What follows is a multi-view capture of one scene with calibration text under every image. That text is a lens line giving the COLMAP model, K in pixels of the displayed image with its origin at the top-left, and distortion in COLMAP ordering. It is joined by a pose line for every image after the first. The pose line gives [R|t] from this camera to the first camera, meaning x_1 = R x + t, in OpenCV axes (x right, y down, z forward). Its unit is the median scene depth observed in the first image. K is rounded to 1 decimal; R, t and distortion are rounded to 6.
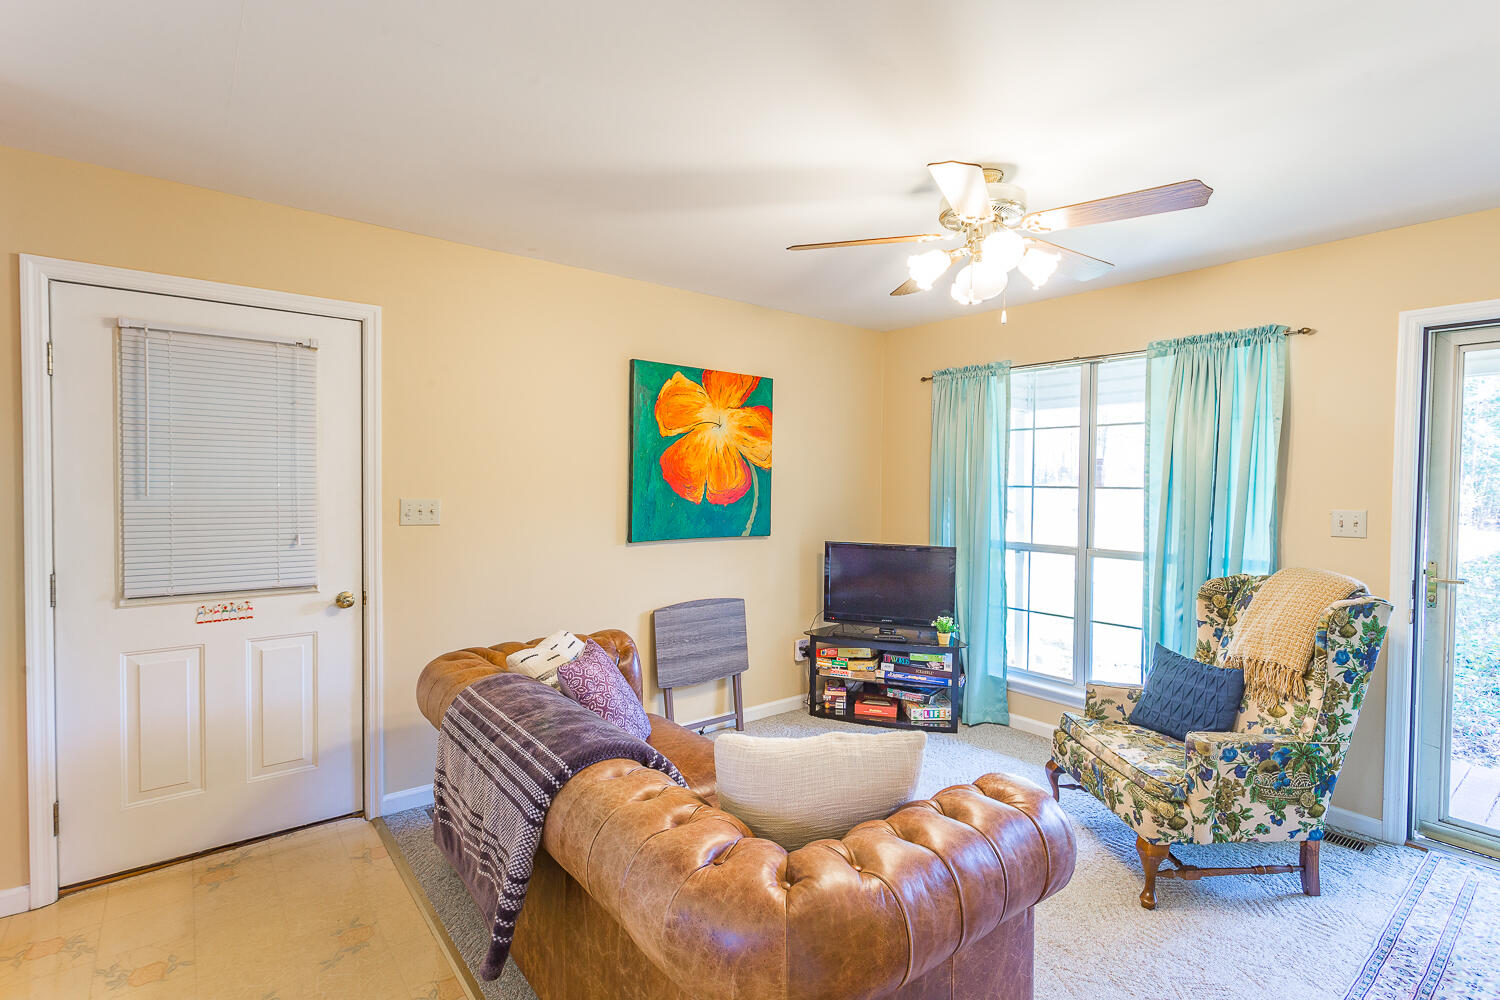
lens RADIAL K [[713.1, 0, 749.0], [0, 713.1, 495.9], [0, 0, 1]] dist [-0.000143, 0.003381]
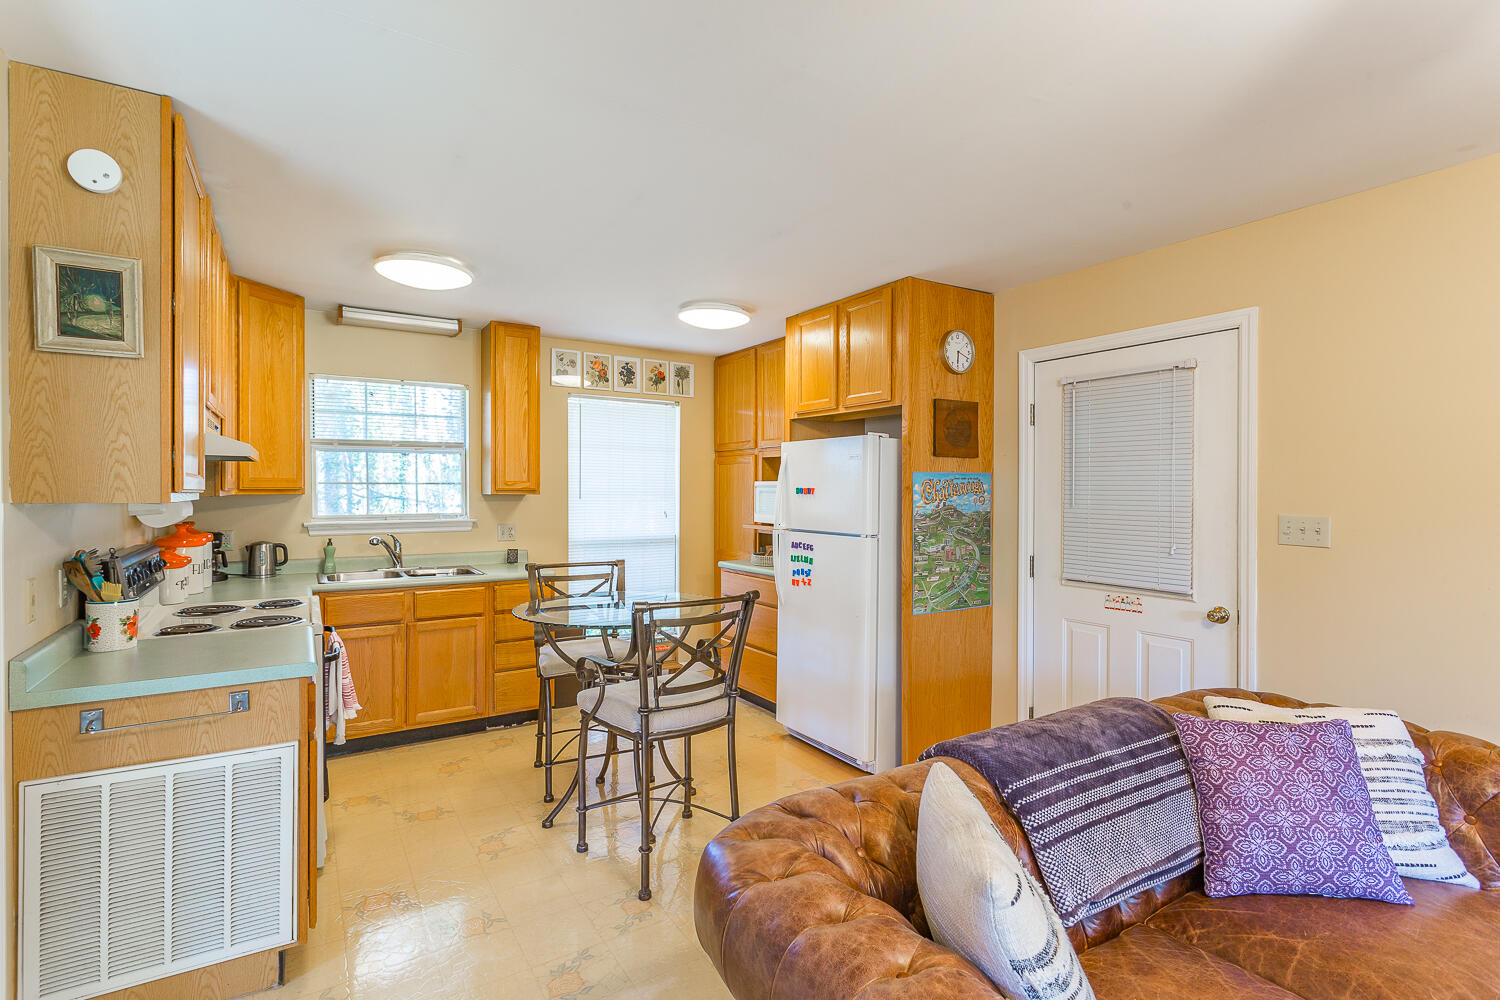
lens RADIAL K [[713.1, 0, 744.3], [0, 713.1, 499.7], [0, 0, 1]] dist [-0.000143, 0.003381]
pose [[-0.111885, 0.002553, -0.993718, 0.523457], [-0.024945, 0.999674, 0.005377, -0.002572], [0.993408, 0.025389, -0.111785, 0.485783]]
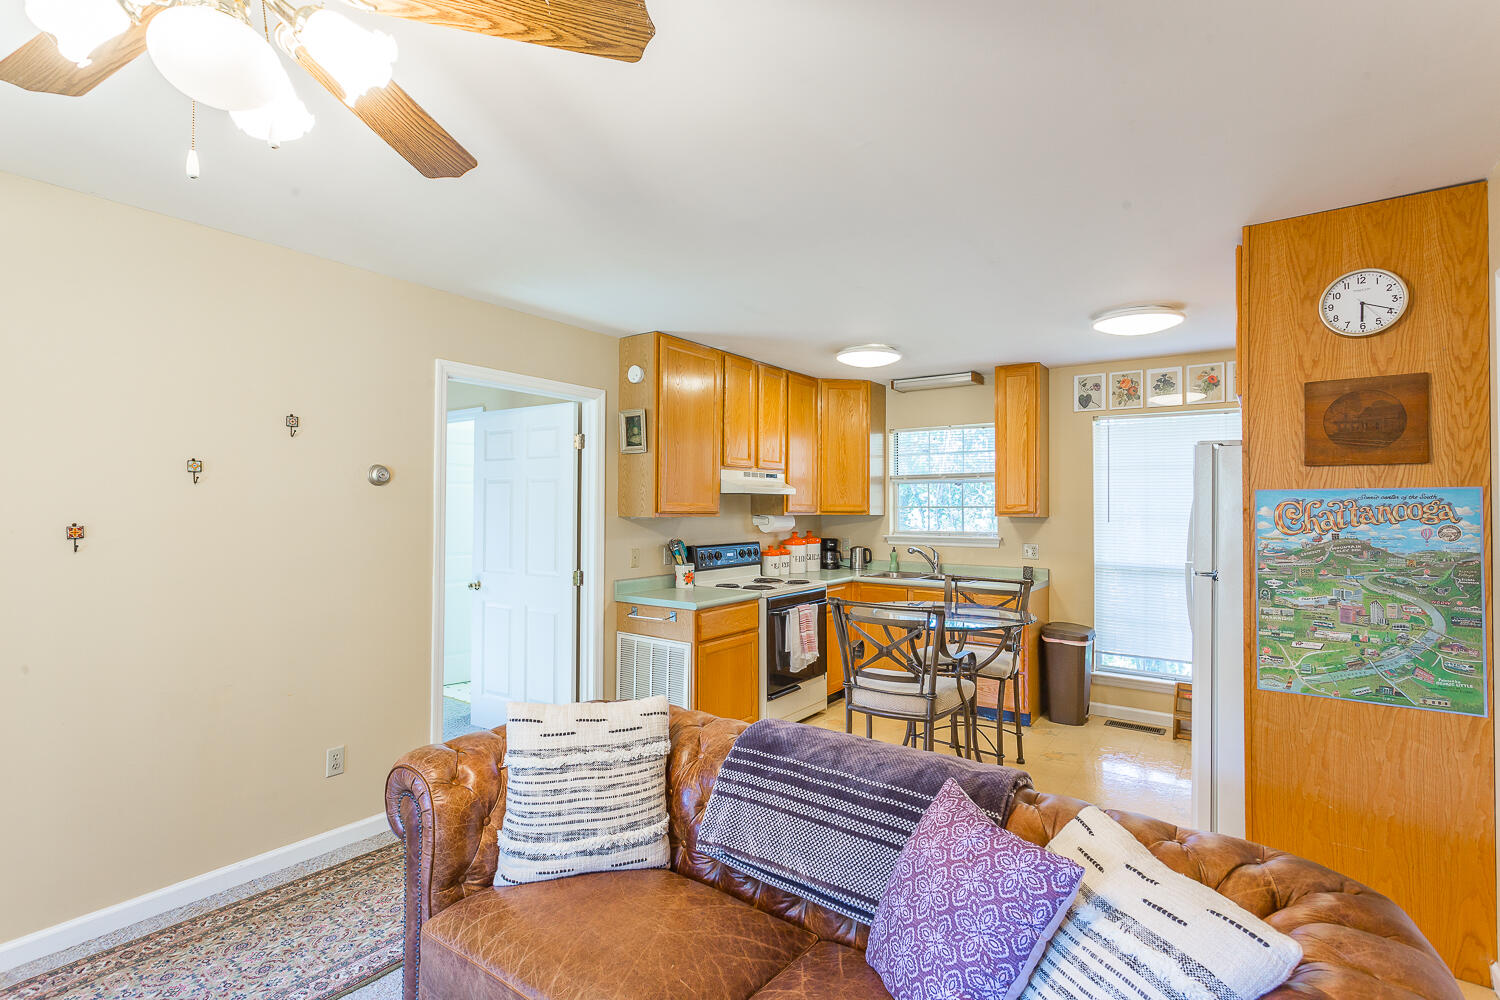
lens RADIAL K [[713.1, 0, 748.1], [0, 713.1, 500.3], [0, 0, 1]] dist [-0.000143, 0.003381]
pose [[-0.962773, -0.019574, -0.269603, 0.097267], [-0.021915, 0.999744, 0.005676, -0.031164], [0.269423, 0.011373, -0.962955, 1.379177]]
